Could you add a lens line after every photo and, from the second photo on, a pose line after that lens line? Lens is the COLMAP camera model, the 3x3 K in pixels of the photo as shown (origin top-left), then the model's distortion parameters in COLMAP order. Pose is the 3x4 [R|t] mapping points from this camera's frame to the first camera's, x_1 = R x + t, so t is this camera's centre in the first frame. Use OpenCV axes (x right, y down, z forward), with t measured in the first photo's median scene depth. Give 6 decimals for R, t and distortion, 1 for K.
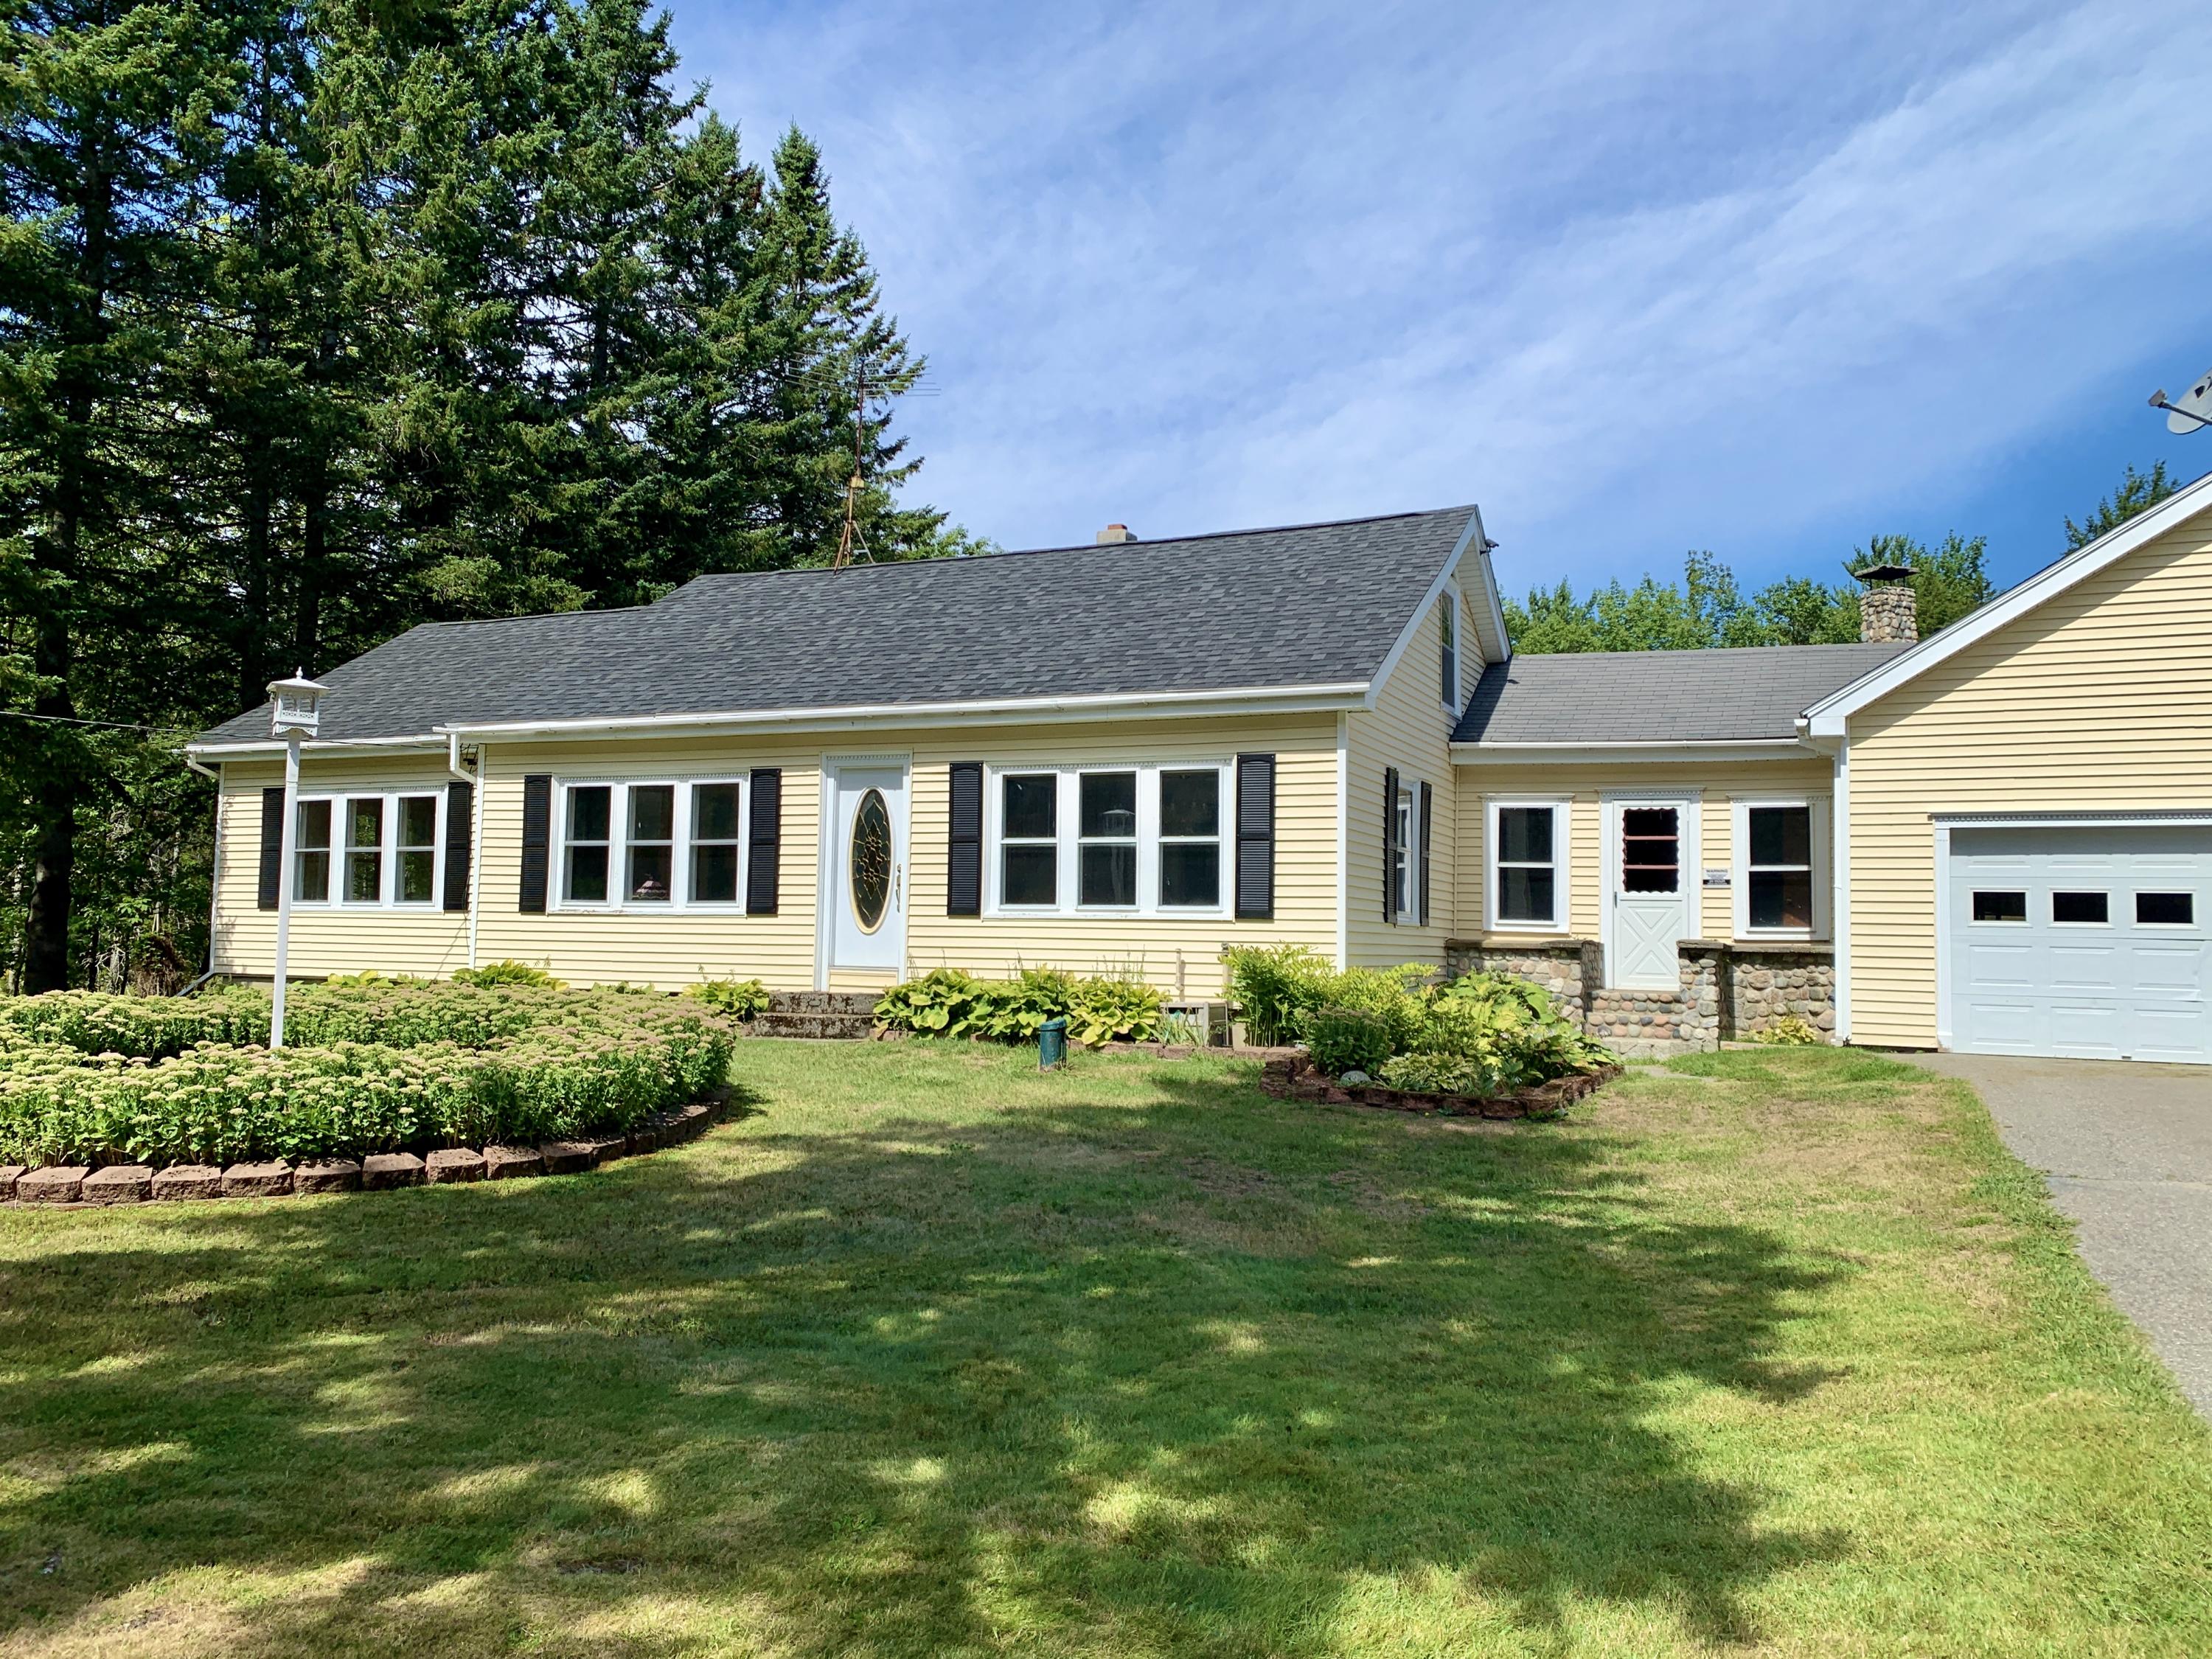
lens RADIAL K [[1724.2, 0, 1106.0], [0, 1724.2, 829.5], [0, 0, 1]] dist [0.111258, -0.208678]
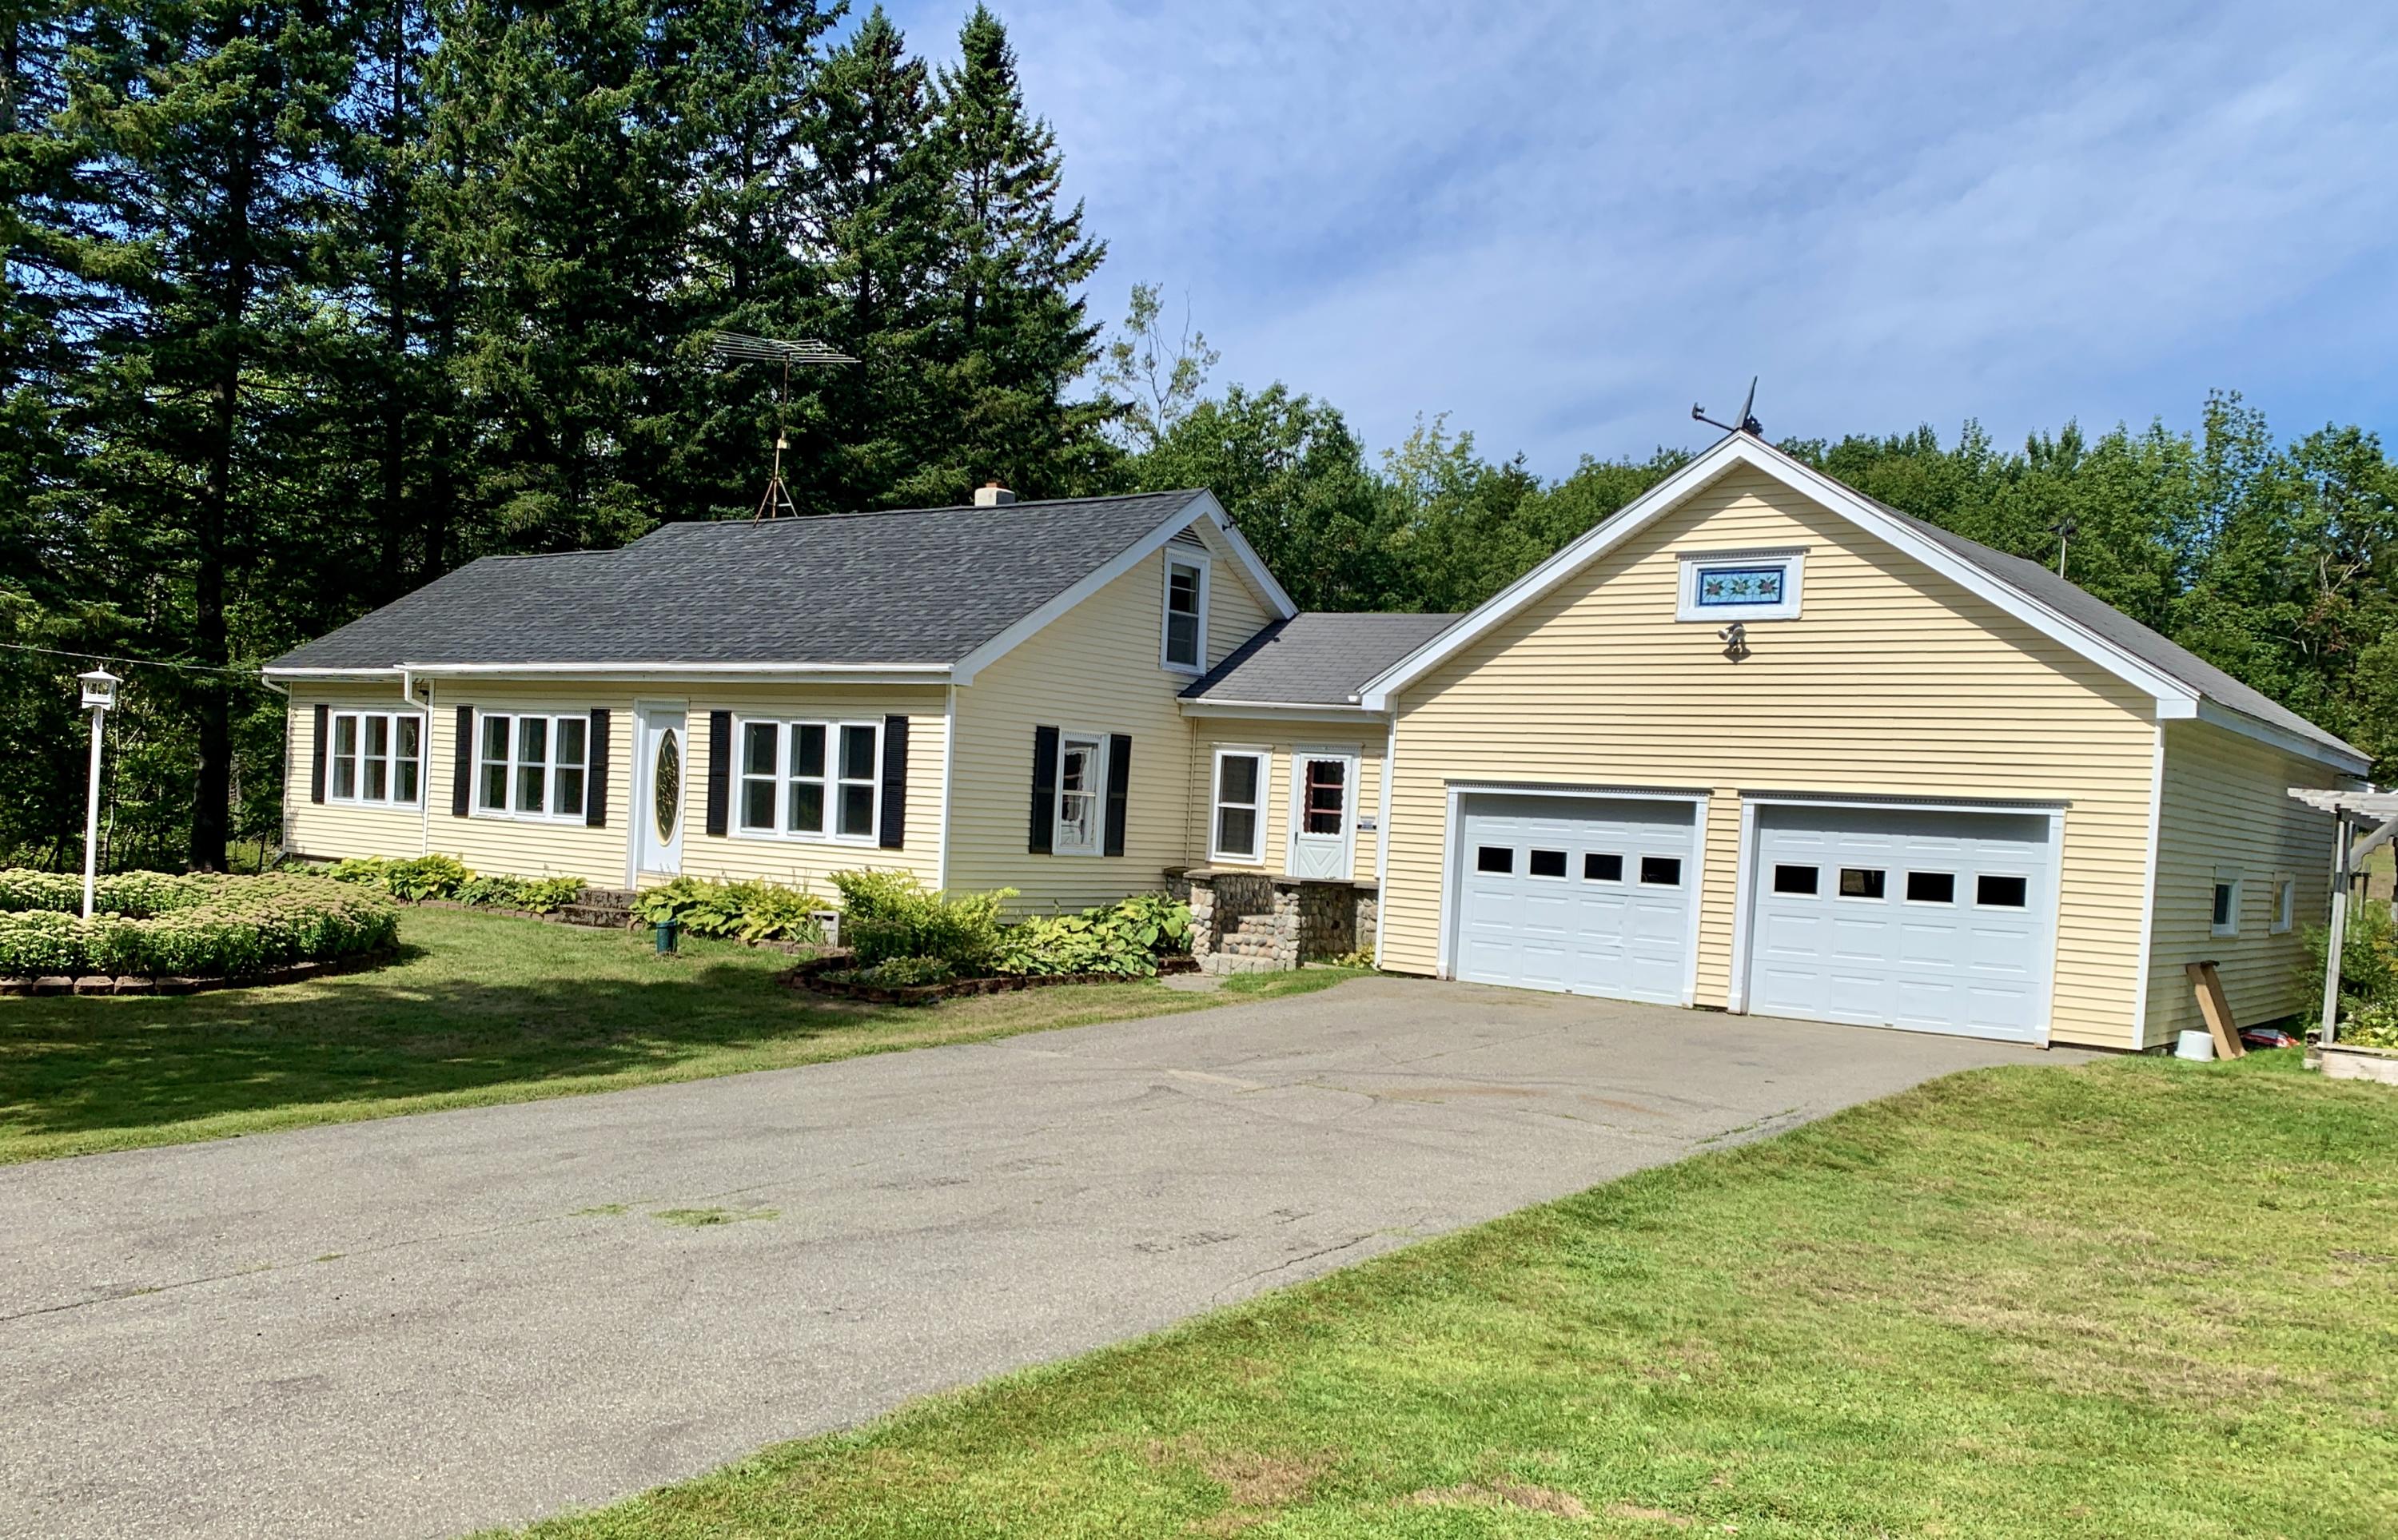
lens RADIAL K [[2003.0, 0, 1191.9], [0, 2003.0, 894.7], [0, 0, 1]] dist [0.109820, -0.261102]
pose [[0.975160, 0.043324, -0.217222, 0.535606], [-0.021855, 0.994720, 0.100277, -0.056823], [0.220419, -0.093038, 0.970958, -0.325694]]
